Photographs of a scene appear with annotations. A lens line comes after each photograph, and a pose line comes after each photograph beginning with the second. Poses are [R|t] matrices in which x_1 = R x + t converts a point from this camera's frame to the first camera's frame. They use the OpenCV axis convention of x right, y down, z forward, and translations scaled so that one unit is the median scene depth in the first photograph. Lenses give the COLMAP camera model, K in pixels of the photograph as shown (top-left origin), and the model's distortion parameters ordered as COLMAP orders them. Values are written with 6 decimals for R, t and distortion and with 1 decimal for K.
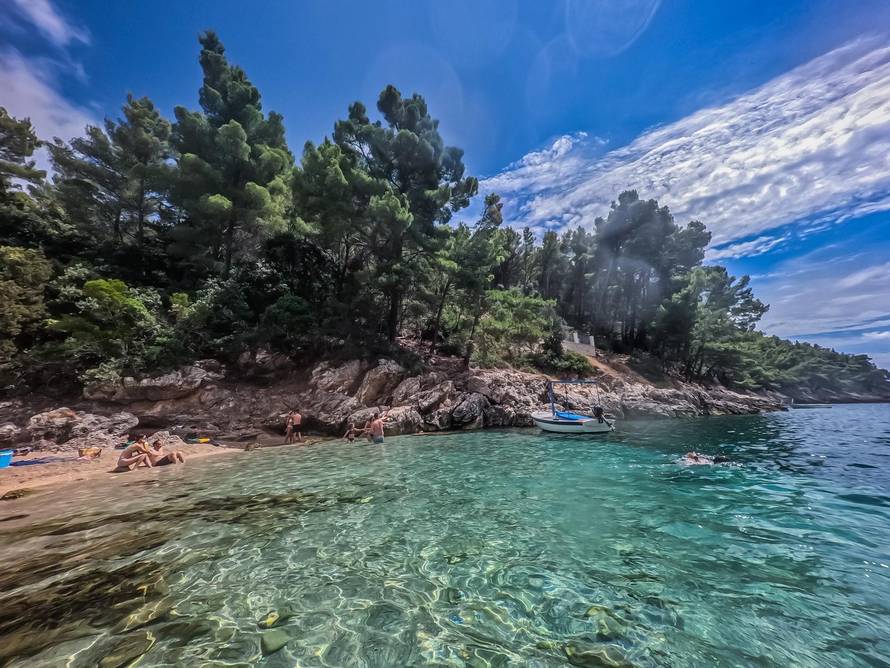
lens RADIAL K [[366.4, 0, 449.1], [0, 366.4, 338.3], [0, 0, 1]] dist [0.095574, 0.000071]
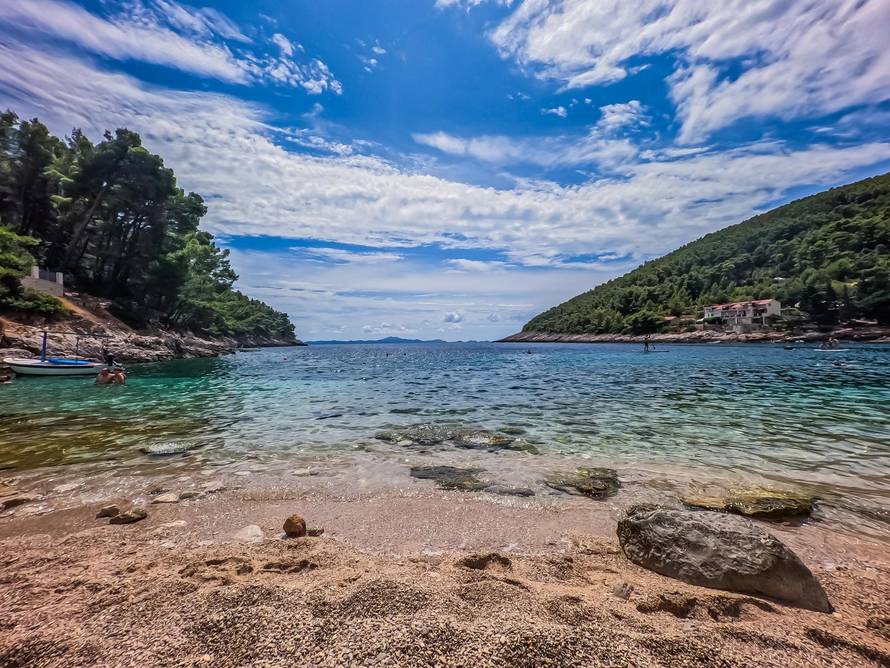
lens RADIAL K [[366.4, 0, 449.1], [0, 366.4, 338.3], [0, 0, 1]] dist [0.095574, 0.000071]
pose [[0.346410, 0.053737, 0.936543, -0.231704], [-0.190313, 0.981623, 0.014070, -0.055008], [-0.918576, -0.183110, 0.350271, -0.269894]]
